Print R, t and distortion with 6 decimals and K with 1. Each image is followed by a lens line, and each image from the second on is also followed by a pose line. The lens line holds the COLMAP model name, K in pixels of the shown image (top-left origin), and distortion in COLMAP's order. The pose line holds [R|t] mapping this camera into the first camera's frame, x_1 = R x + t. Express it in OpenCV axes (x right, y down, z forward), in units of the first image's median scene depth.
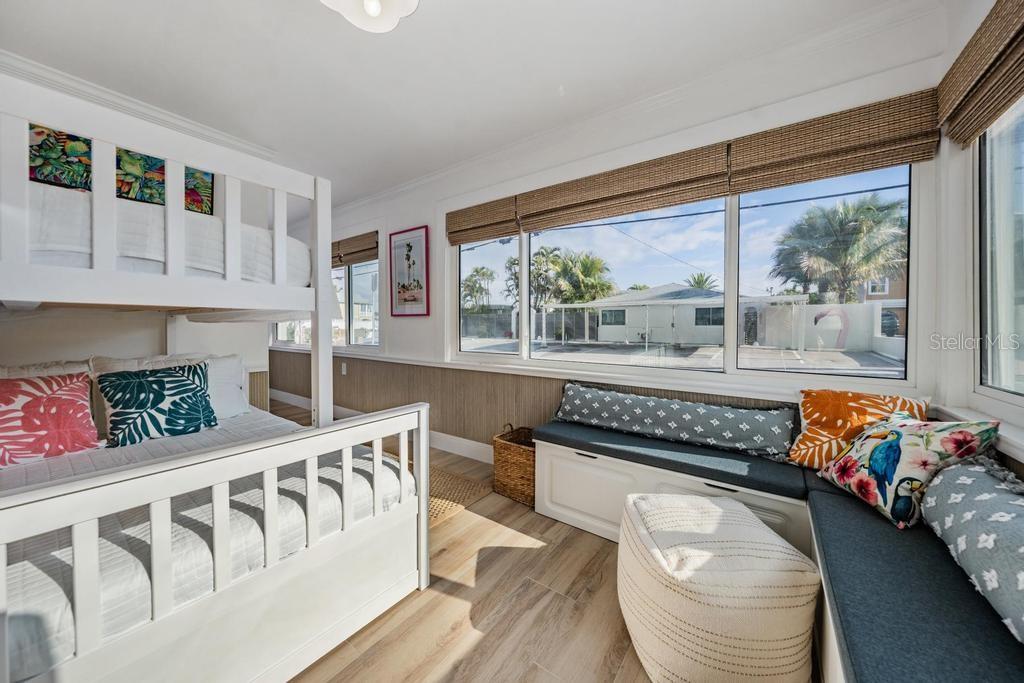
lens RADIAL K [[357.6, 0, 515.4], [0, 357.6, 331.2], [0, 0, 1]] dist [-0.000228, -0.000021]
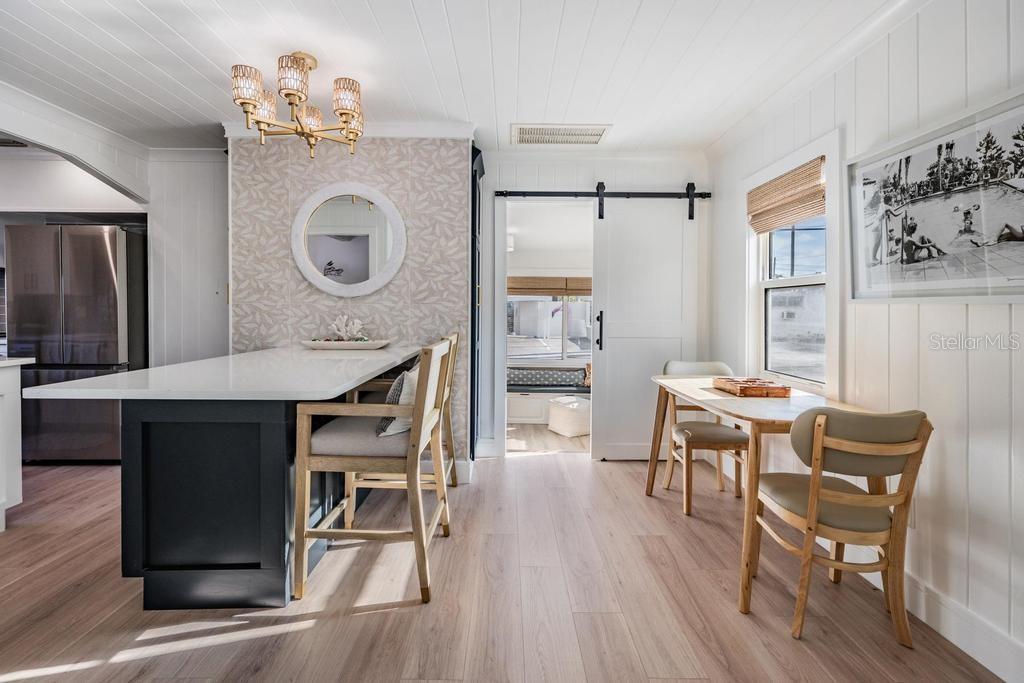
lens RADIAL K [[446.8, 0, 511.0], [0, 446.8, 313.5], [0, 0, 1]] dist [-0.000249, 0.000207]
pose [[0.806224, 0.002004, 0.591608, -2.015348], [0.000535, 0.999991, -0.004117, -0.254141], [-0.591611, 0.003636, 0.806216, -1.742129]]
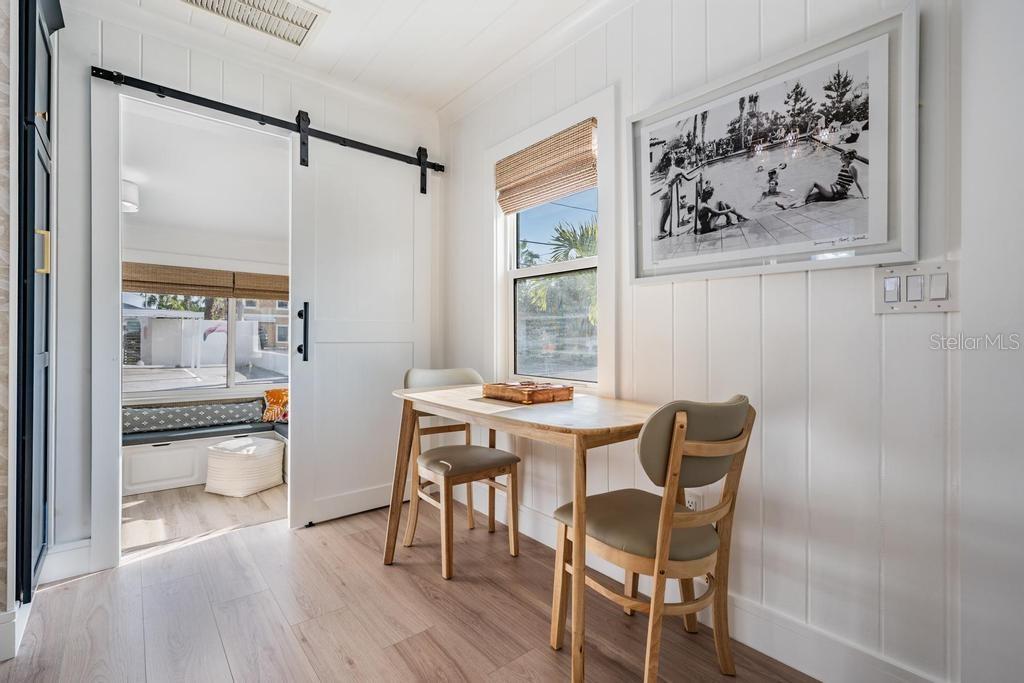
lens RADIAL K [[465.6, 0, 511.7], [0, 465.6, 336.4], [0, 0, 1]] dist [-0.000140, -0.000095]
pose [[0.256444, 0.002650, 0.966555, -1.674607], [0.008579, 0.999951, -0.005018, -0.155531], [-0.966521, 0.009579, 0.256409, -1.295559]]
